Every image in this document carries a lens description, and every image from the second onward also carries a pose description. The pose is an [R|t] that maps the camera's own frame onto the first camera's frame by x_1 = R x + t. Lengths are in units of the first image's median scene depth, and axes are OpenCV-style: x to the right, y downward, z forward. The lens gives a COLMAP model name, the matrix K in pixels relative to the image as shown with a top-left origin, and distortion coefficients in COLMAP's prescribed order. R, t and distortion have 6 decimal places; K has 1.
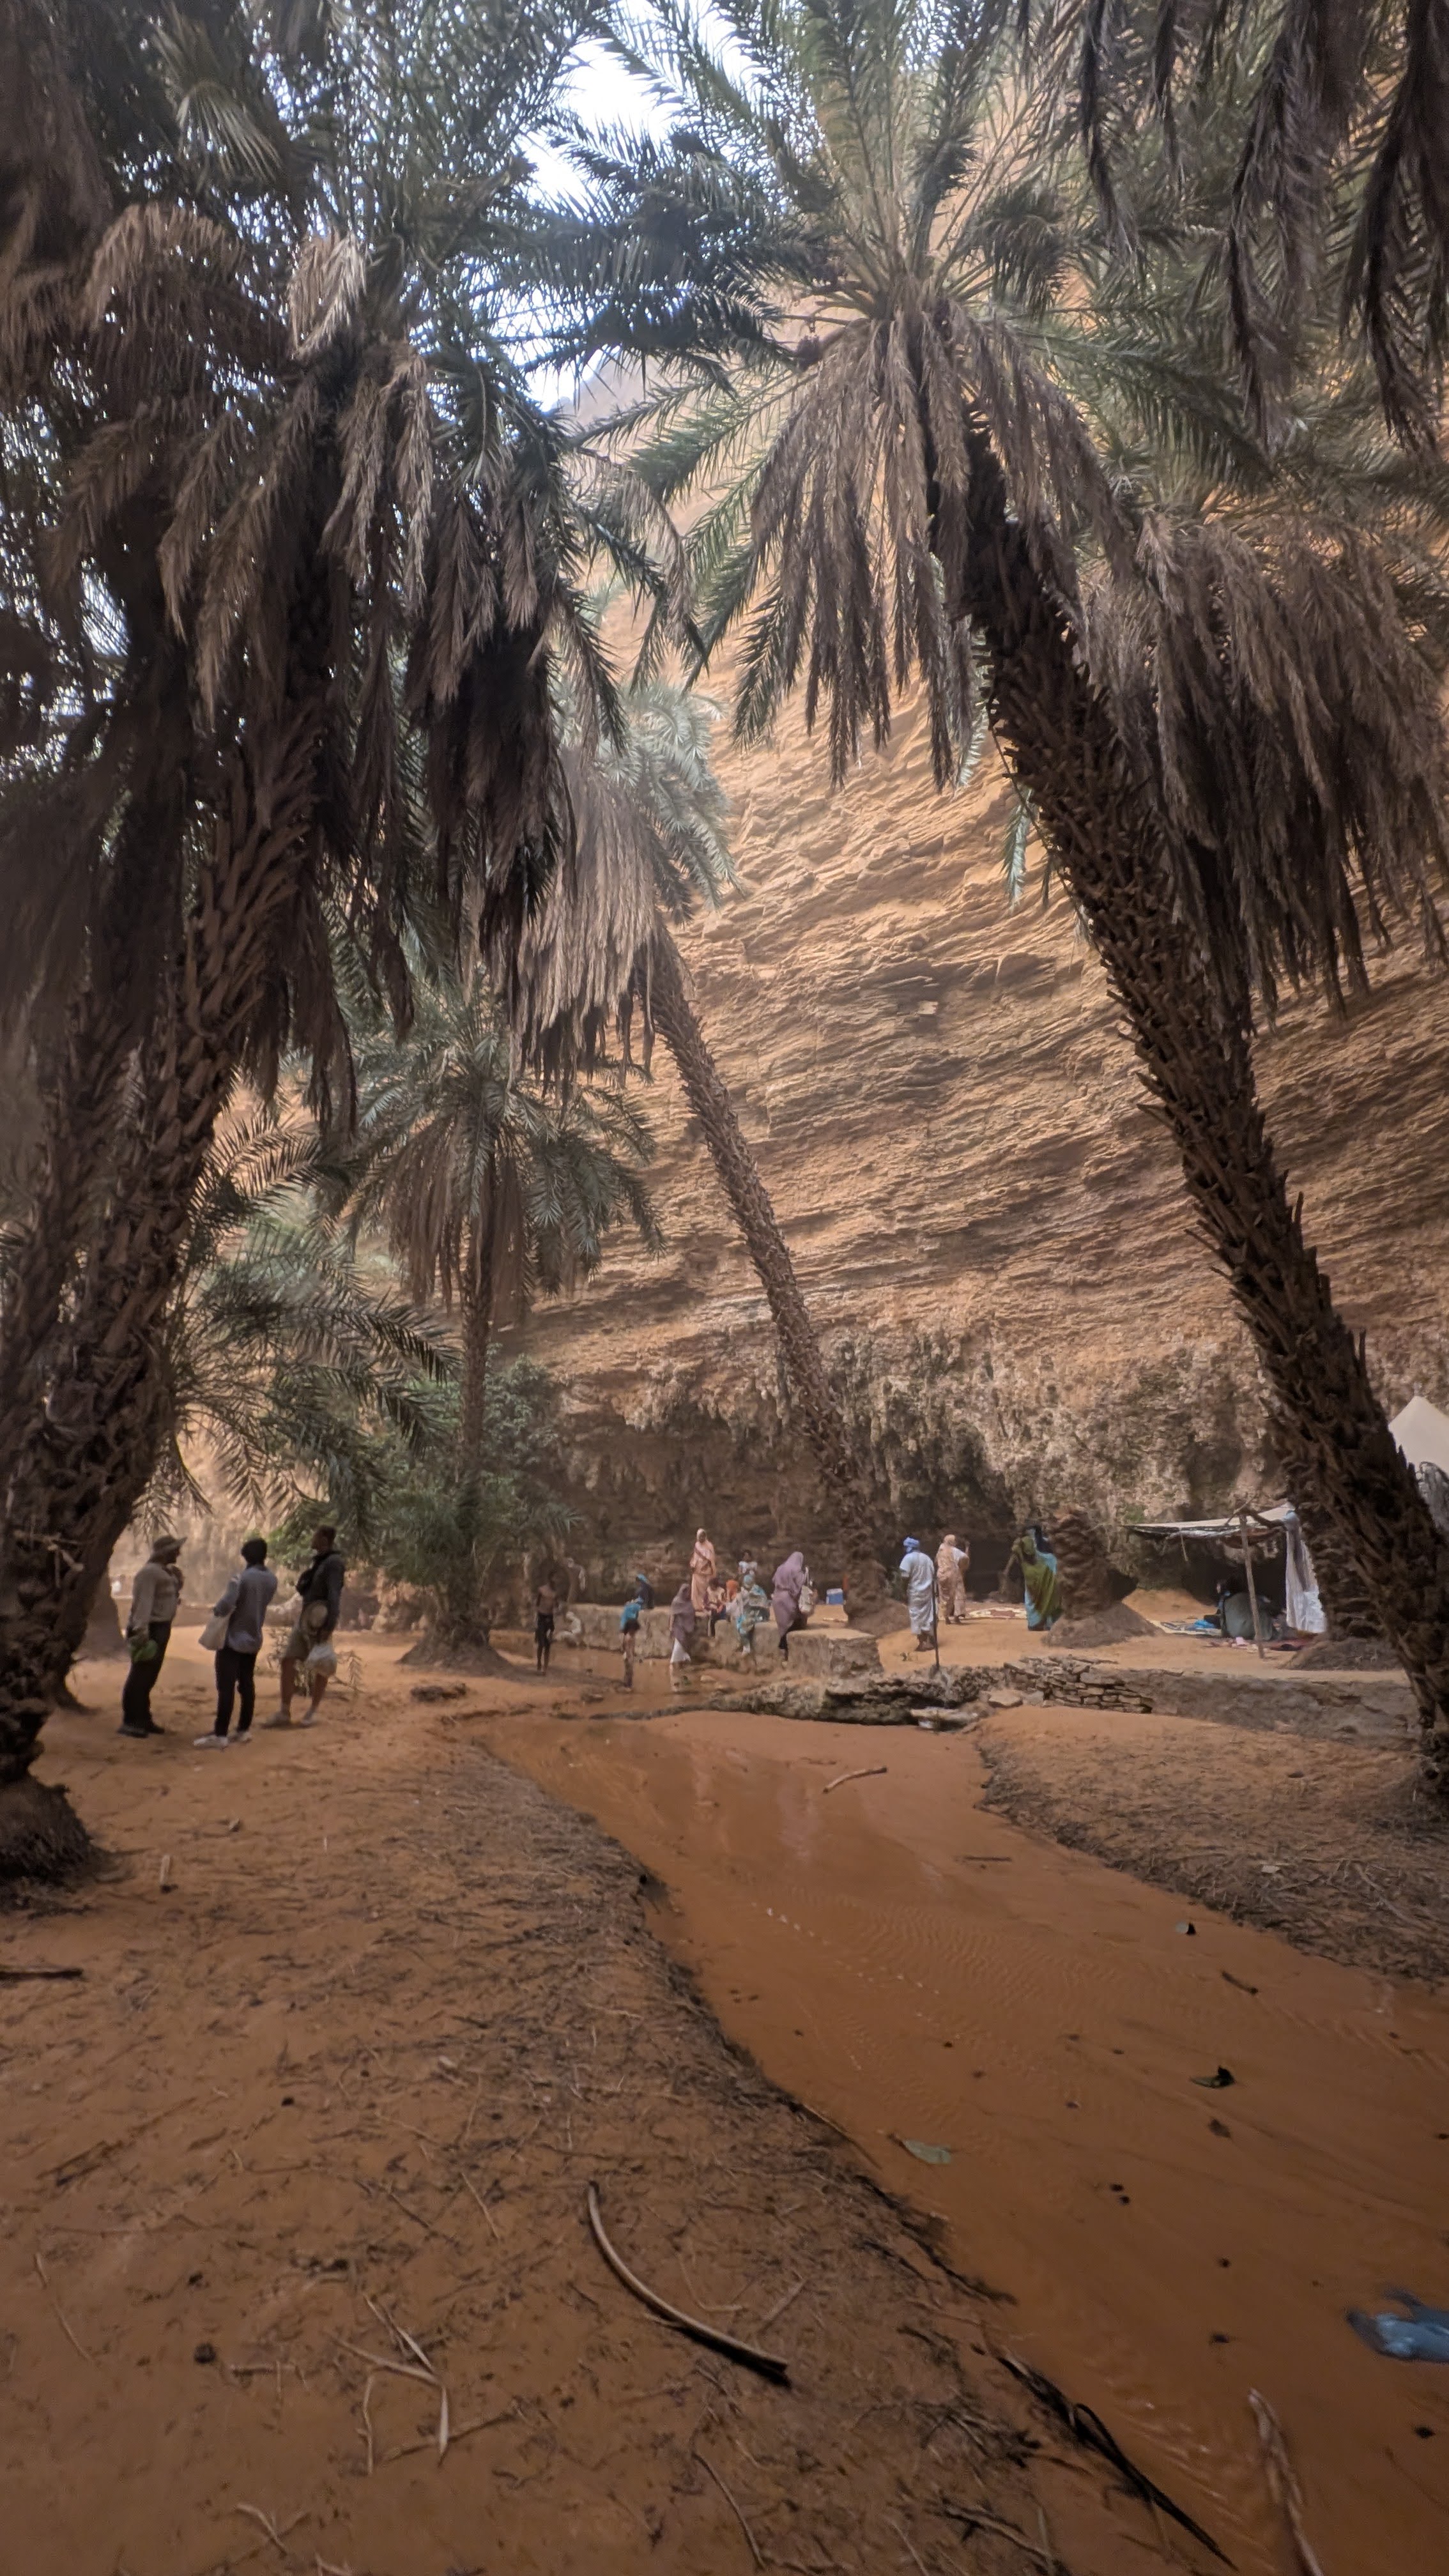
lens RADIAL K [[902.1, 0, 724.5], [0, 902.1, 1288.0], [0, 0, 1]] dist [-0.008721, -0.000031]
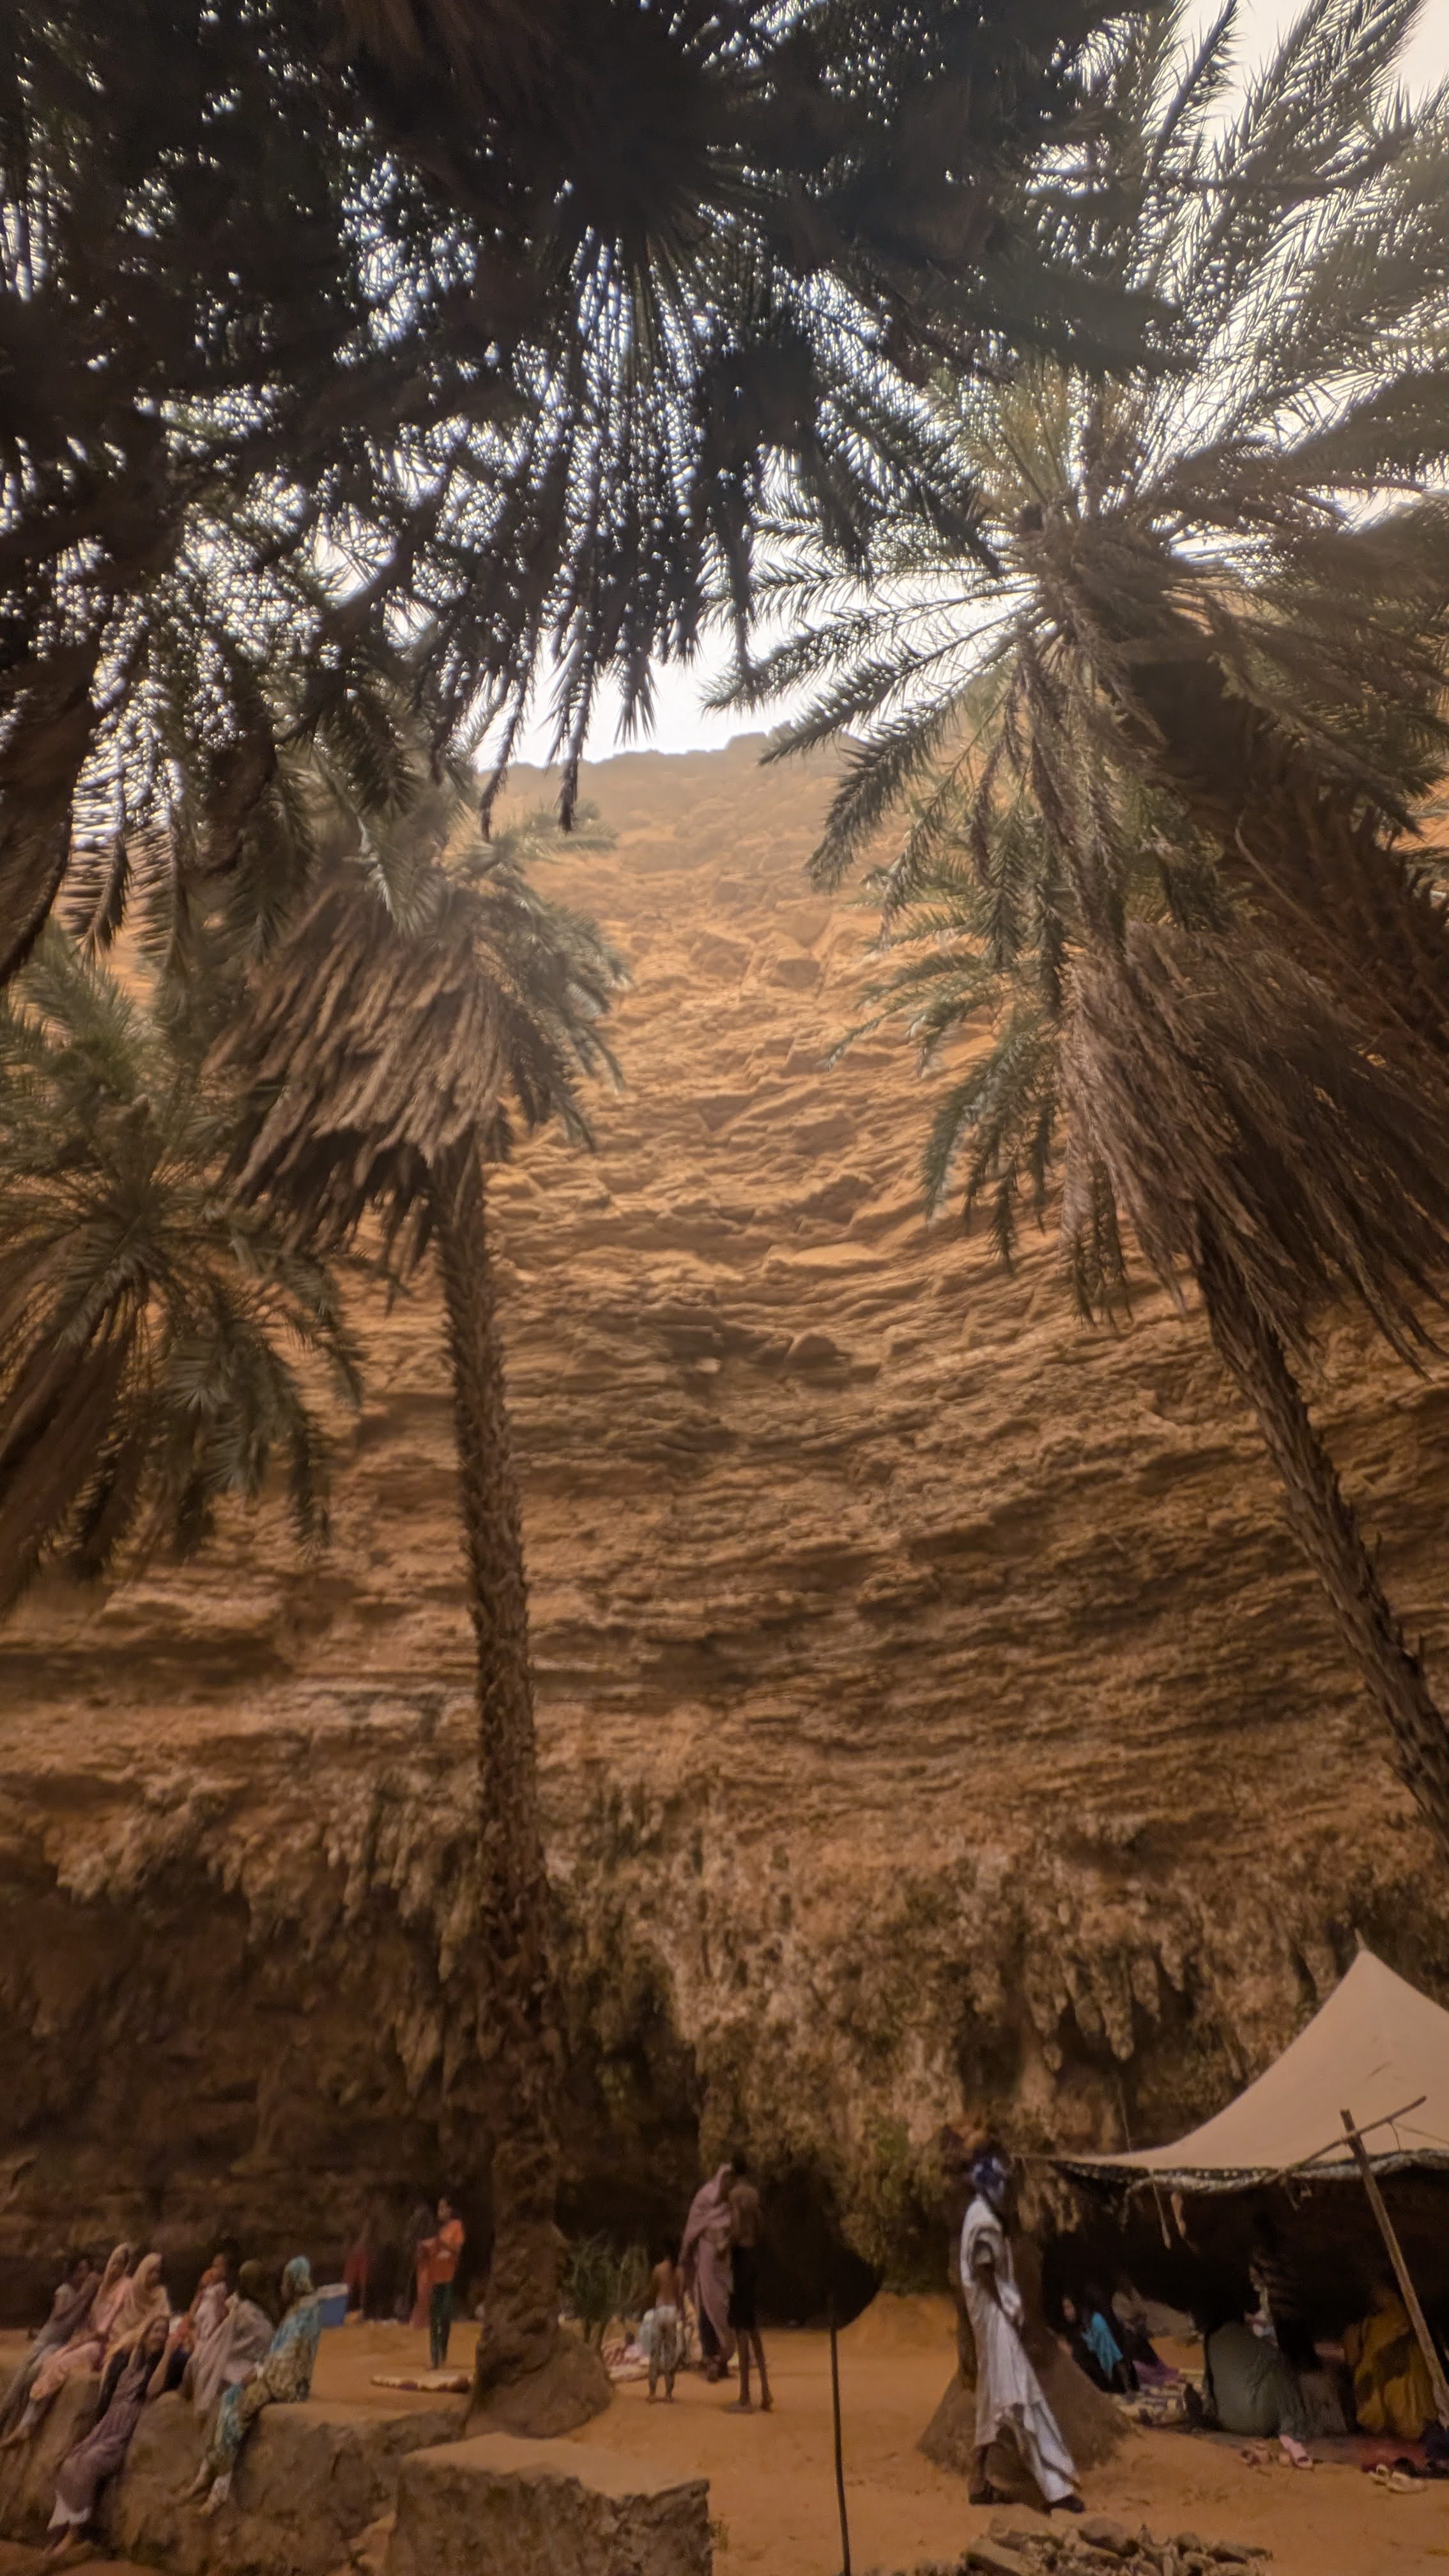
lens RADIAL K [[936.1, 0, 724.5], [0, 936.1, 1288.0], [0, 0, 1]] dist [0.021180, -0.017034]
pose [[0.874366, 0.353415, 0.332539, -0.090544], [-0.158837, 0.855955, -0.492049, 0.070165], [-0.458536, 0.377411, 0.804553, 0.242333]]
